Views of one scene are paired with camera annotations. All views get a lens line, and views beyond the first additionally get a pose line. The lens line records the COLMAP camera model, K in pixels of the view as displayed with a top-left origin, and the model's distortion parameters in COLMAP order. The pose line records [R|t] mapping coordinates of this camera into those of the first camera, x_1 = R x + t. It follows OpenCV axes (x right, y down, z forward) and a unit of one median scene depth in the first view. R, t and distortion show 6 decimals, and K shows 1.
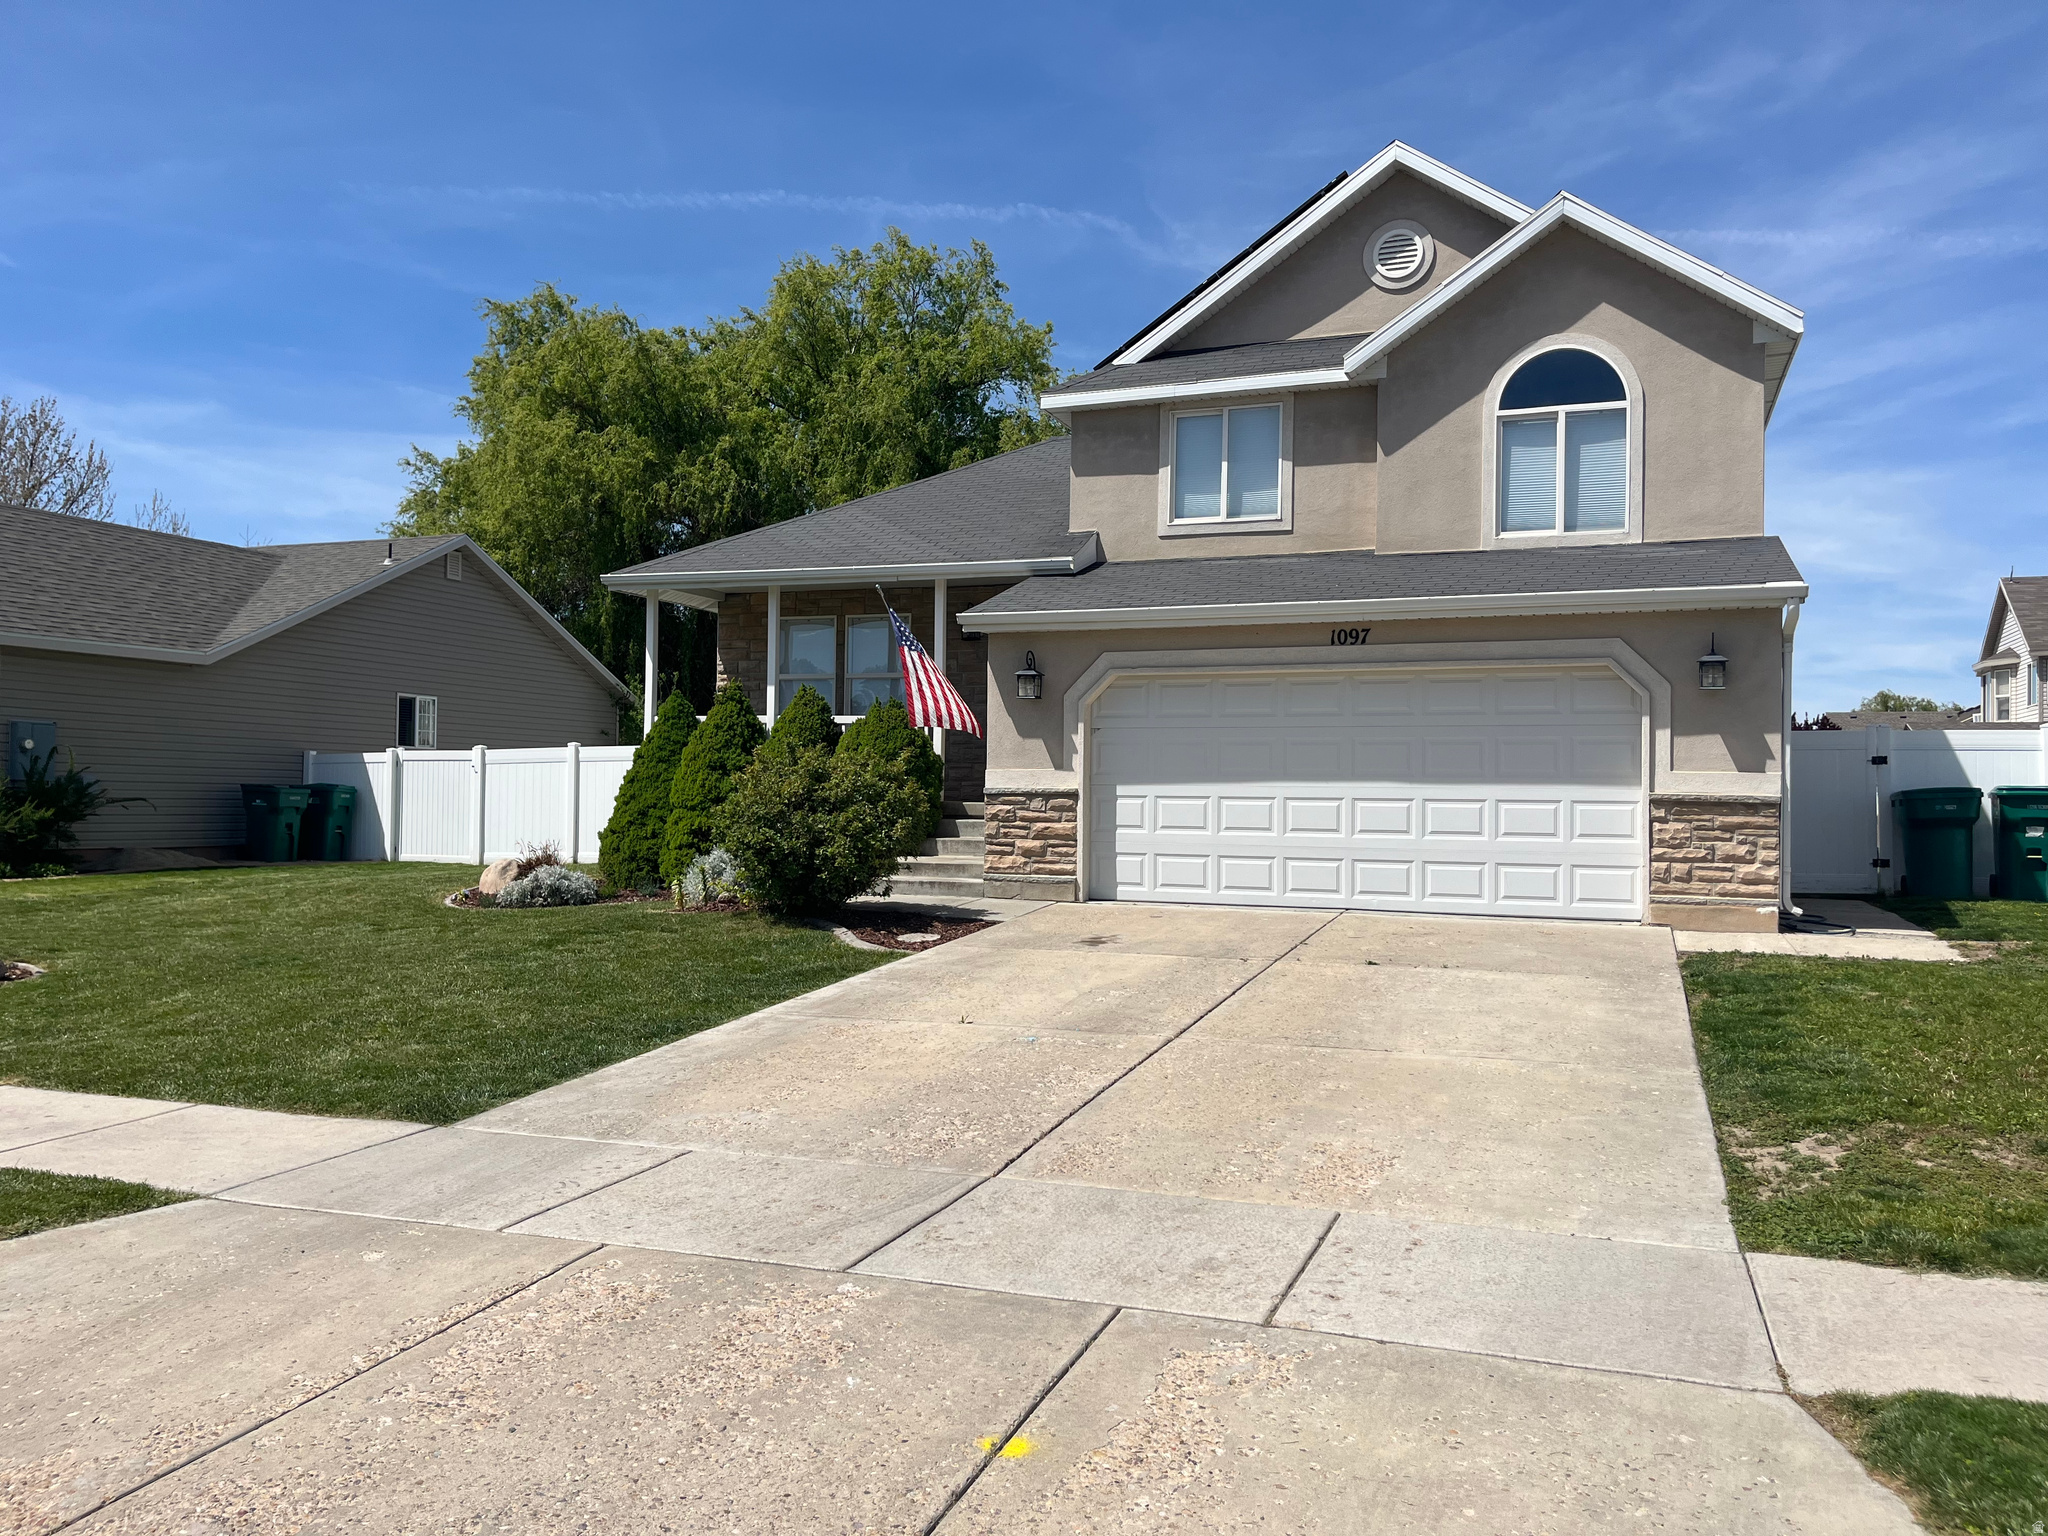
lens RADIAL K [[1547.3, 0, 1023.0], [0, 1547.3, 779.0], [0, 0, 1]] dist [0.068455, -0.095905]
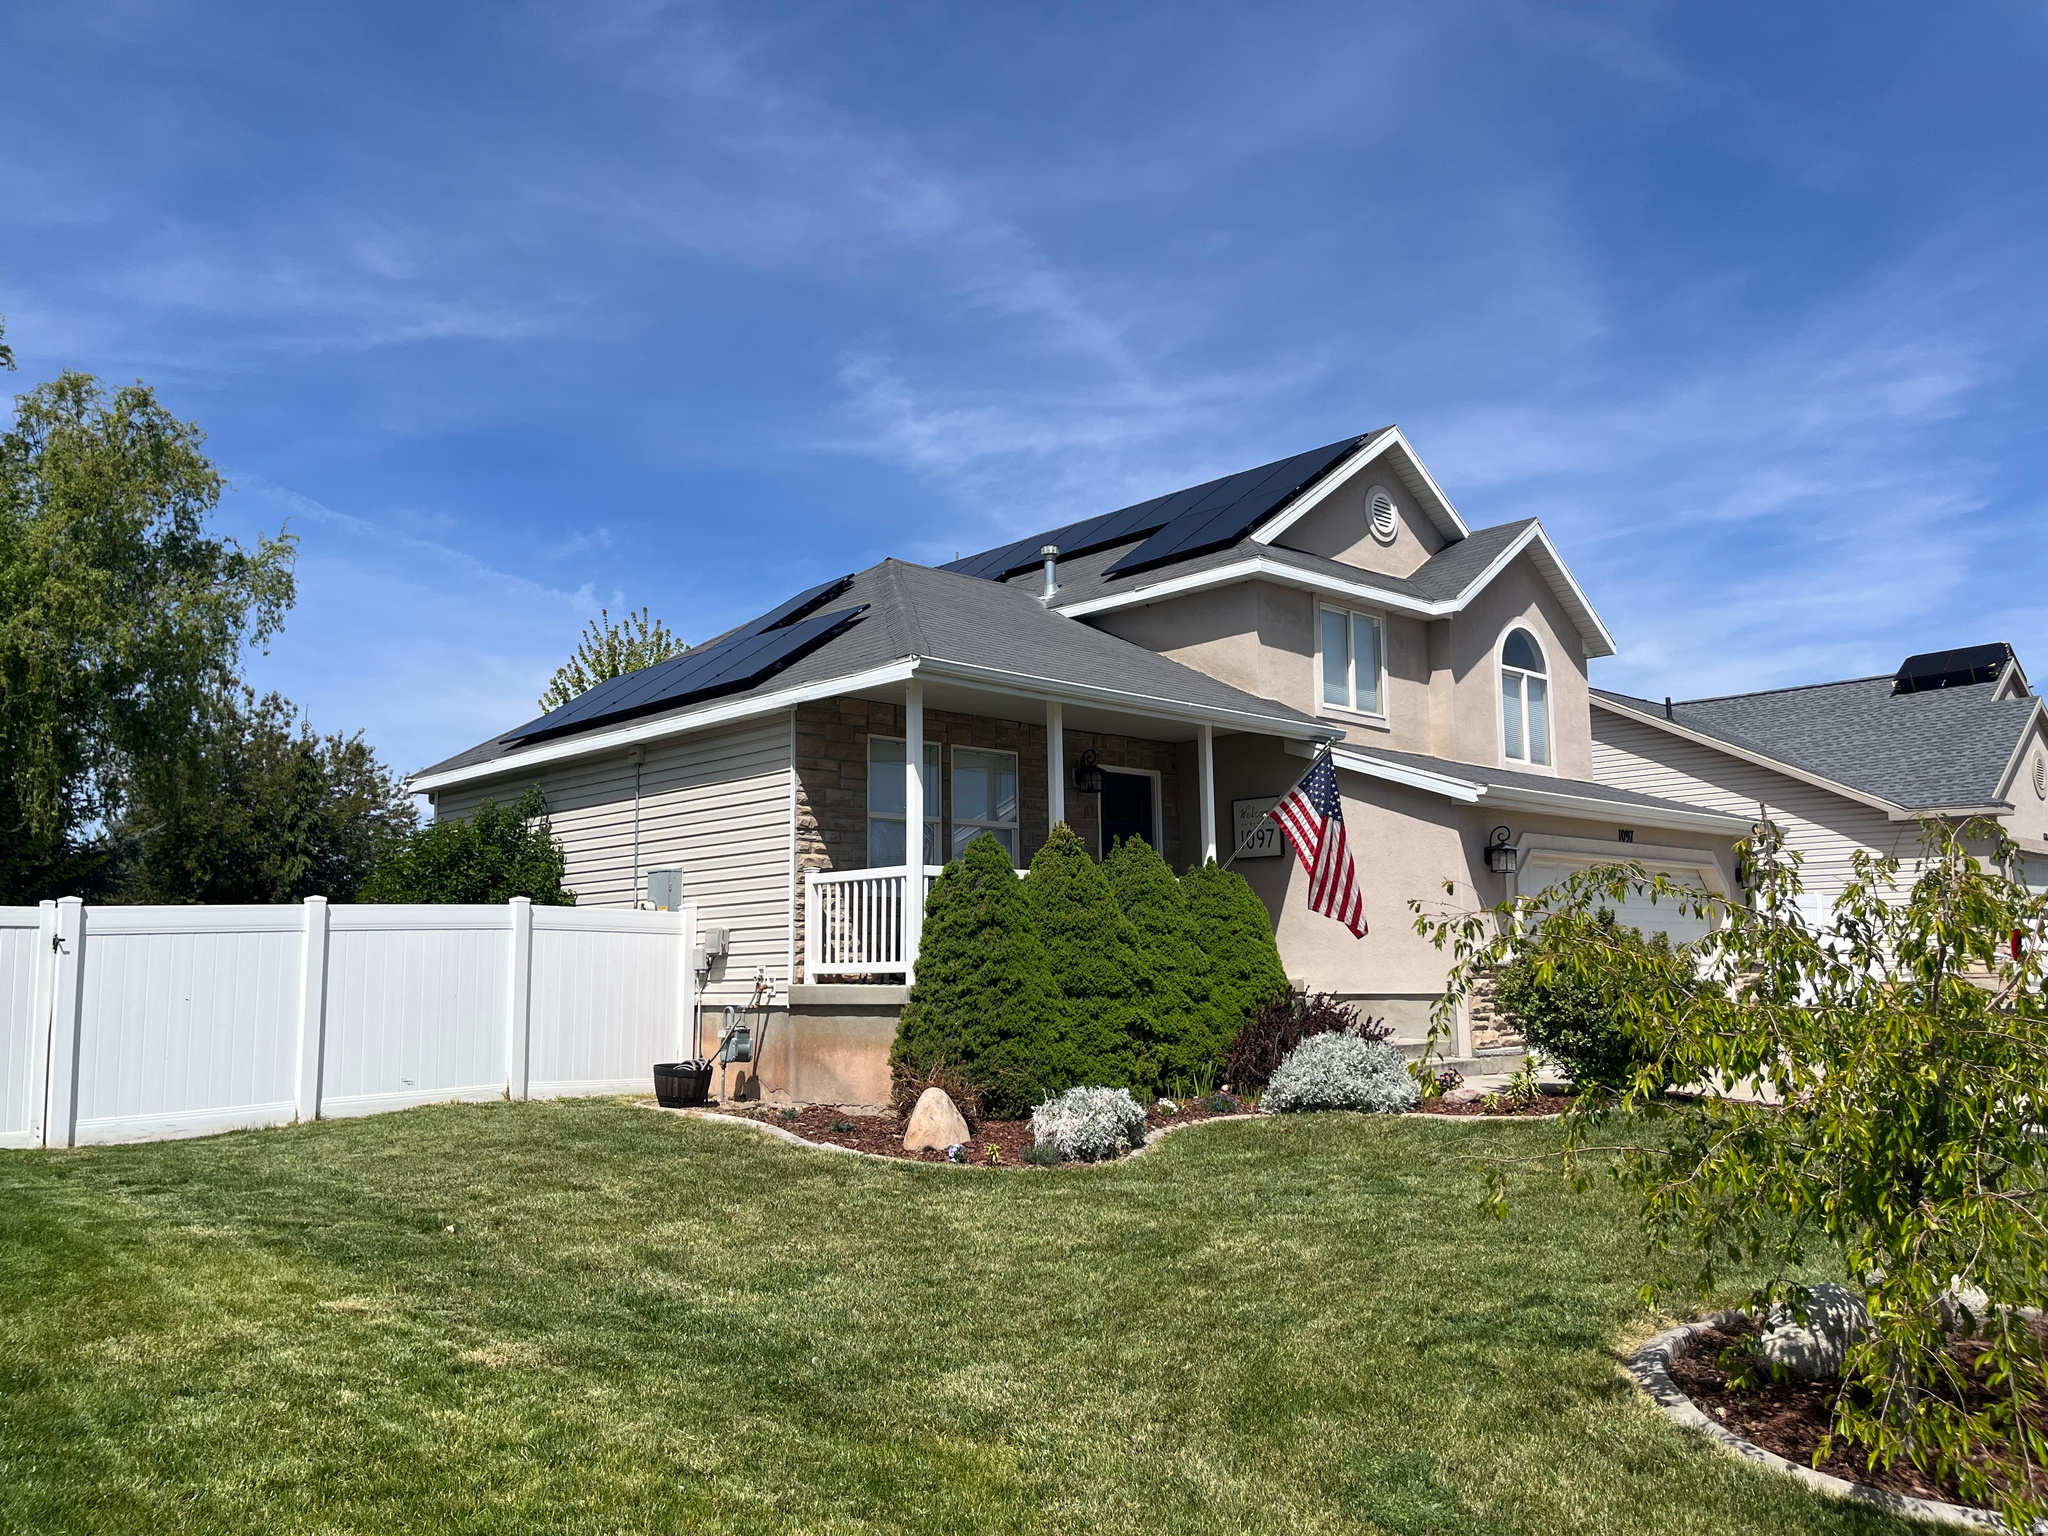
lens RADIAL K [[1547.3, 0, 1015.9], [0, 1547.3, 762.6], [0, 0, 1]] dist [0.068455, -0.095905]
pose [[0.453373, 0.108383, 0.884707, -0.919103], [0.007624, 0.992072, -0.125443, 0.001618], [-0.891288, 0.063617, 0.448952, 0.723173]]
